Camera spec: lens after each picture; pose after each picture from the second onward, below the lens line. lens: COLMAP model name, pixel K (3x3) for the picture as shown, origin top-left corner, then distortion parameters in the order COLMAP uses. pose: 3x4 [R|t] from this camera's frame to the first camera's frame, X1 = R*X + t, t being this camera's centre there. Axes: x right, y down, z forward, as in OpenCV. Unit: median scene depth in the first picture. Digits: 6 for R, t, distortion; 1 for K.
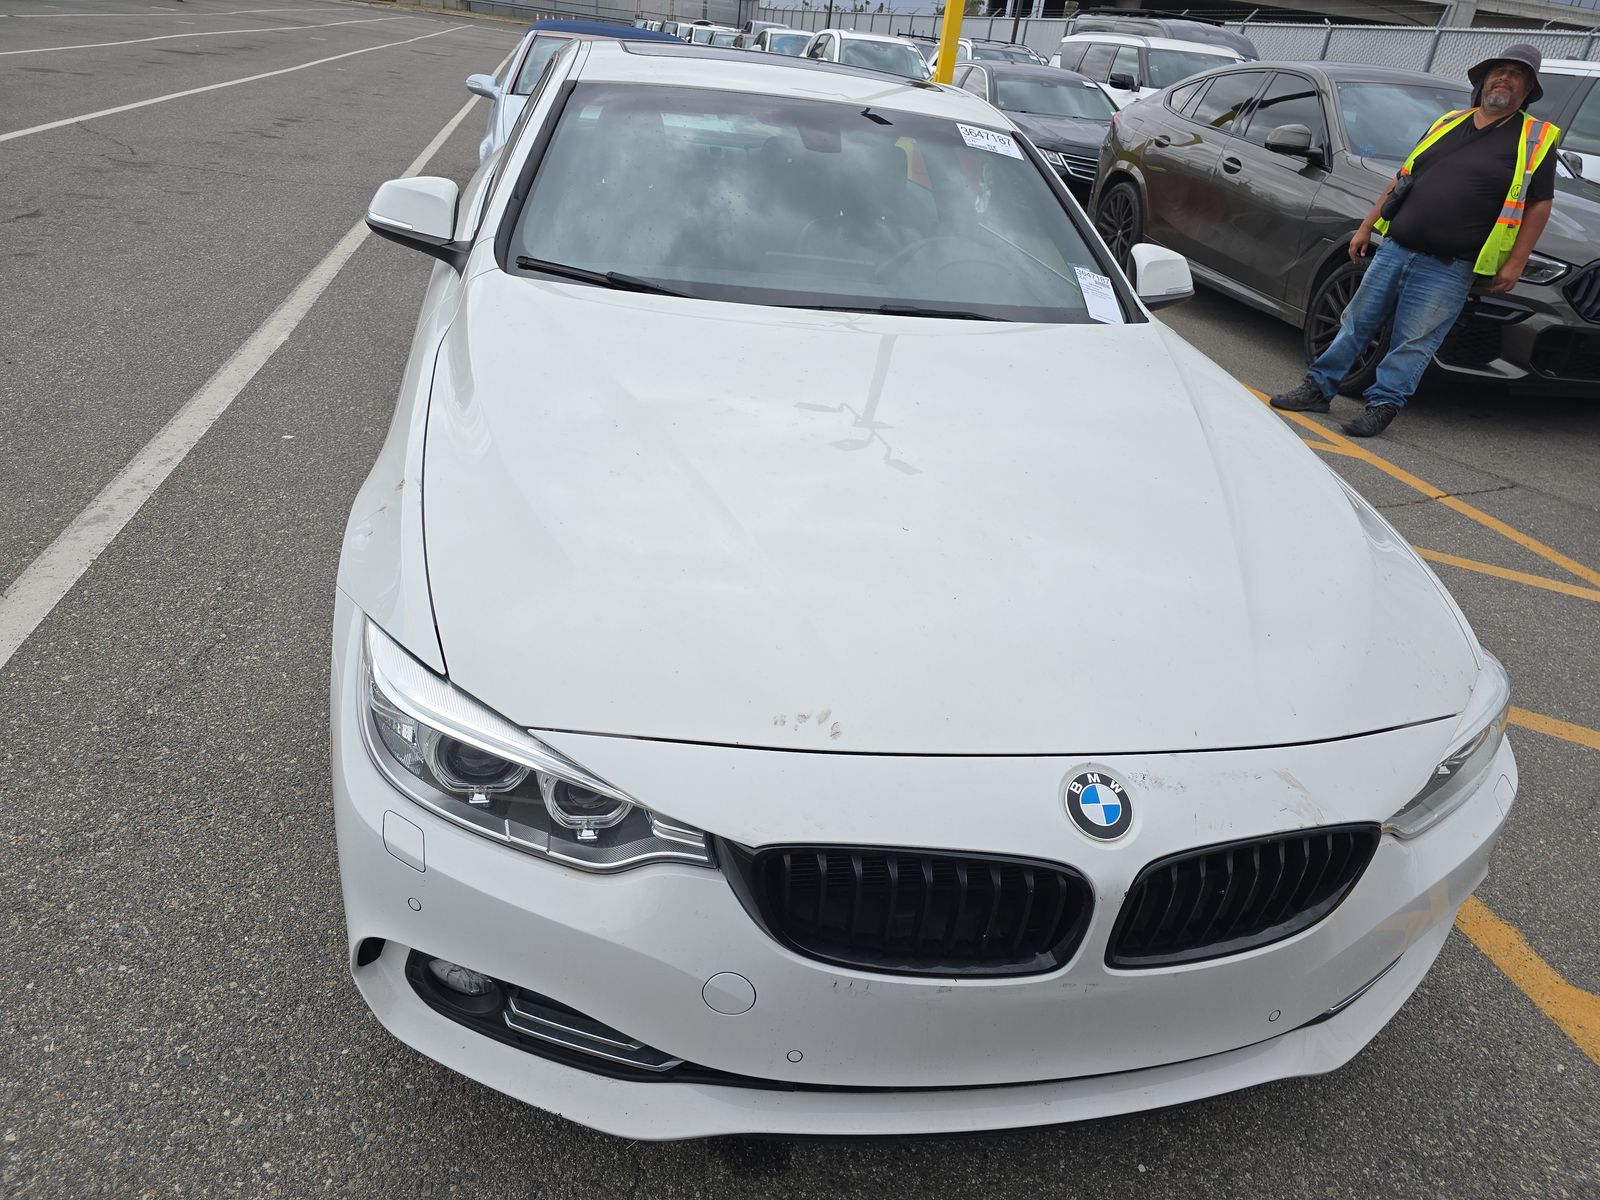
lens RADIAL K [[1085.4, 0, 794.8], [0, 1085.4, 599.4], [0, 0, 1]] dist [0.027076, -0.024634]
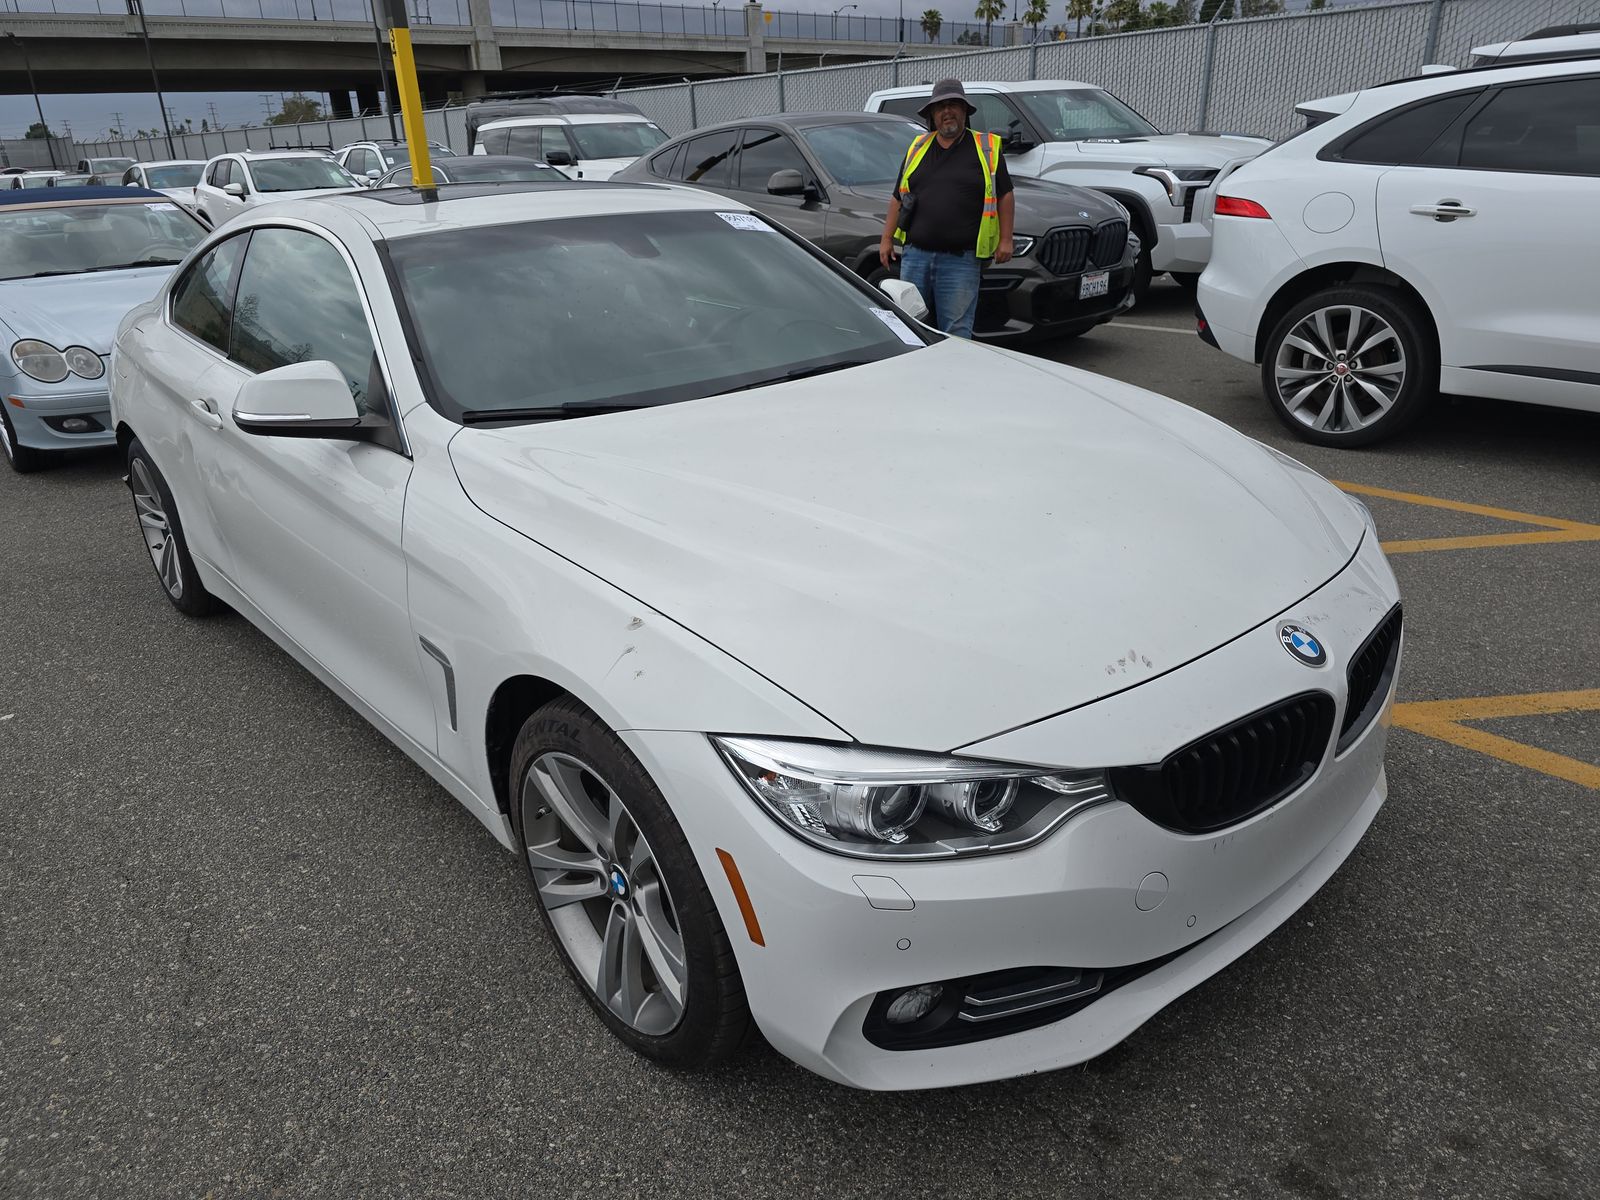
lens RADIAL K [[1085.4, 0, 805.1], [0, 1085.4, 601.5], [0, 0, 1]] dist [0.027076, -0.024634]
pose [[0.851884, -0.325970, 0.409922, -0.184100], [0.349127, 0.936873, 0.019460, -0.025208], [-0.390389, 0.126537, 0.911913, -0.005016]]
